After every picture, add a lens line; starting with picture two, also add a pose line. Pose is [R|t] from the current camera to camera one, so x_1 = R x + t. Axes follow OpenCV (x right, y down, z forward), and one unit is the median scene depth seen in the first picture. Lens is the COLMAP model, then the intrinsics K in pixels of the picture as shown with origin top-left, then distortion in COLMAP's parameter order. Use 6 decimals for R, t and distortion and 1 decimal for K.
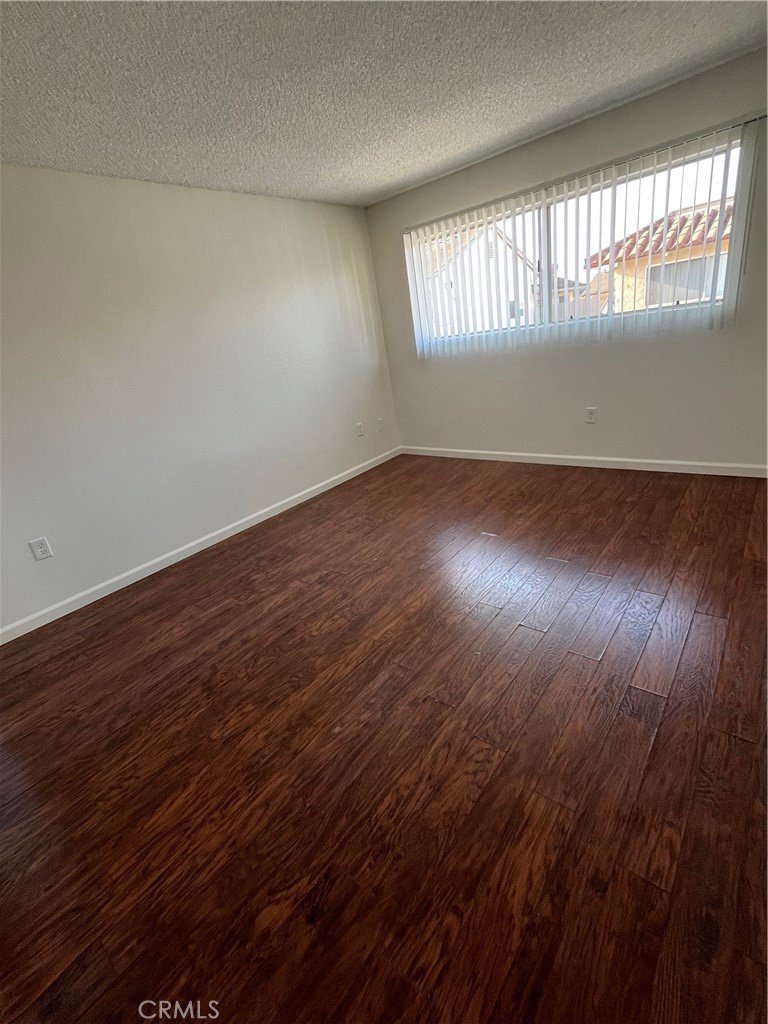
lens RADIAL K [[450.8, 0, 390.7], [0, 450.8, 509.5], [0, 0, 1]] dist [-0.002415, -0.000106]
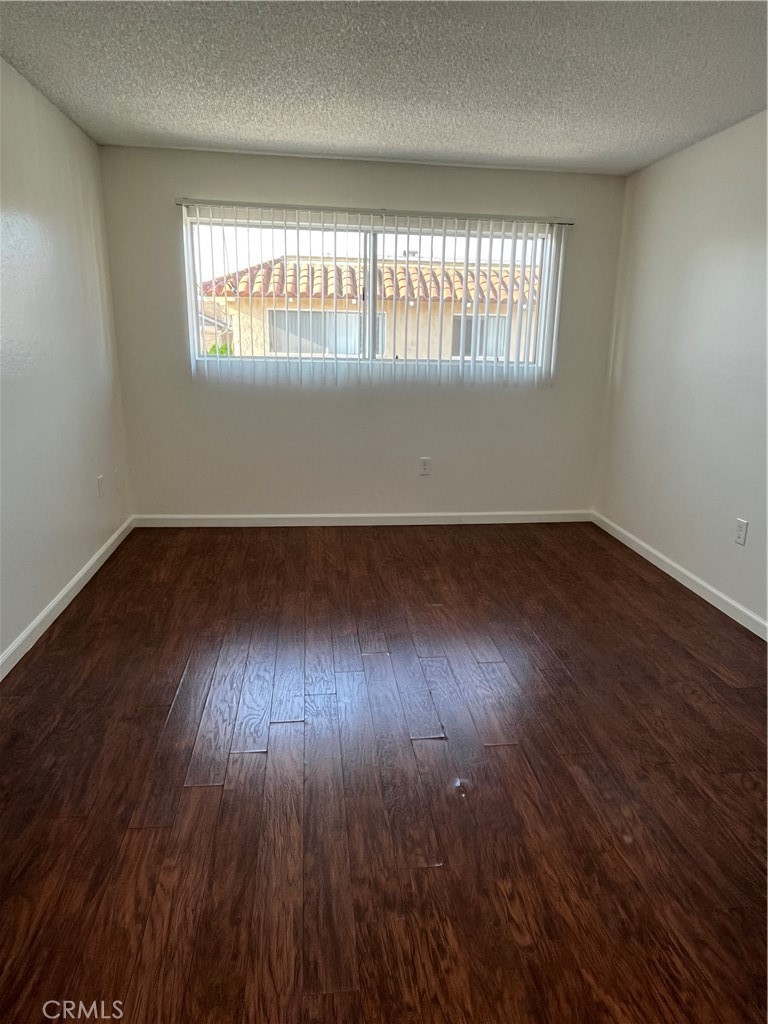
lens RADIAL K [[652.2, 0, 388.0], [0, 652.2, 510.2], [0, 0, 1]] dist [-0.004192, 0.002319]
pose [[0.671937, -0.028649, 0.740054, -0.602817], [0.154346, 0.982728, -0.102096, -0.004456], [-0.724347, 0.182826, 0.664753, 0.232337]]
